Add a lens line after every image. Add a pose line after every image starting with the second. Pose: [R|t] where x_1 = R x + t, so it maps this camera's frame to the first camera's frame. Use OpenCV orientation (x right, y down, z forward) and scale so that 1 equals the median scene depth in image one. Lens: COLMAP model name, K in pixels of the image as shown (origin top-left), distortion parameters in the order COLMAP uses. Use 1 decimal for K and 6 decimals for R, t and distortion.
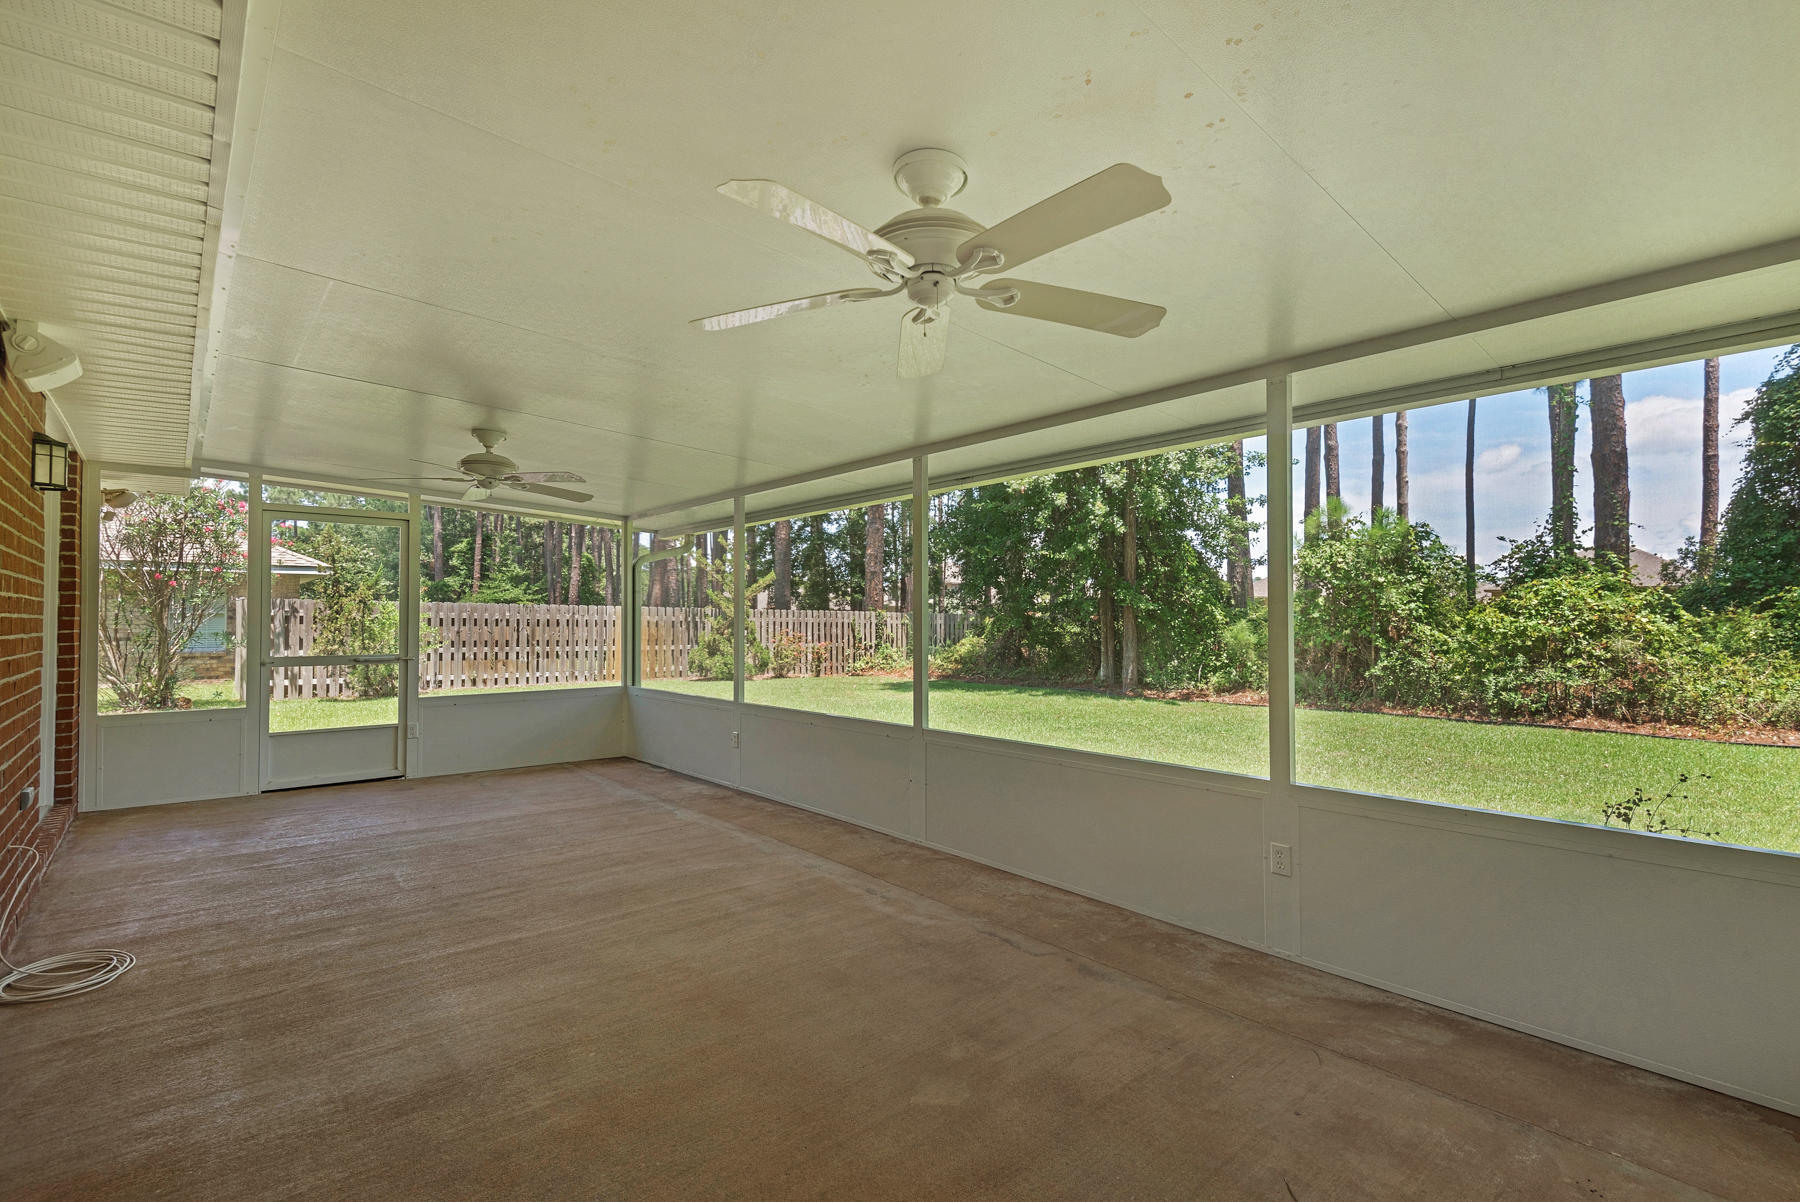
lens RADIAL K [[803.1, 0, 898.5], [0, 803.1, 607.3], [0, 0, 1]] dist [0.000531, -0.000990]
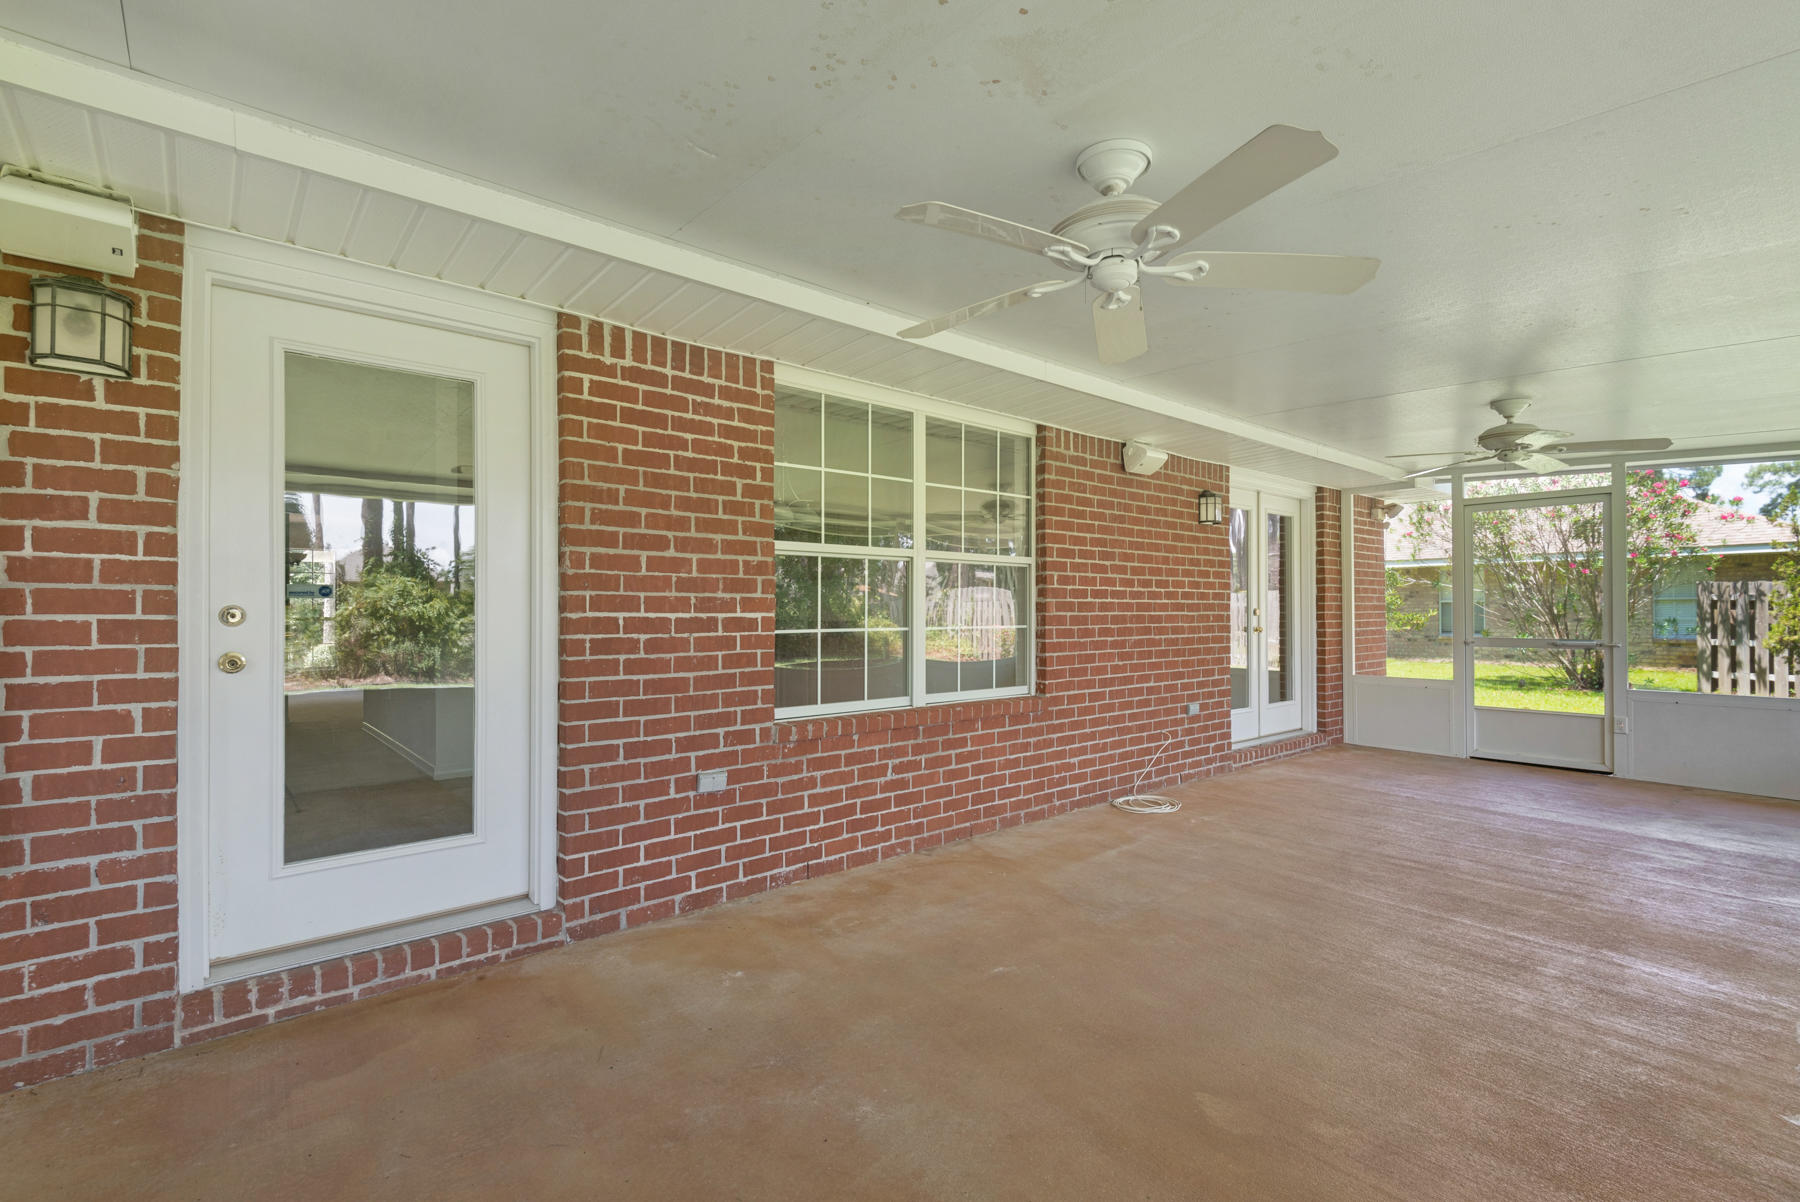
lens RADIAL K [[803.1, 0, 898.5], [0, 803.1, 607.3], [0, 0, 1]] dist [0.000531, -0.000990]
pose [[-0.026199, -0.003829, -0.999649, 0.318331], [0.018970, 0.999811, -0.004327, 0.009800], [0.999477, -0.019076, -0.026122, 0.217763]]
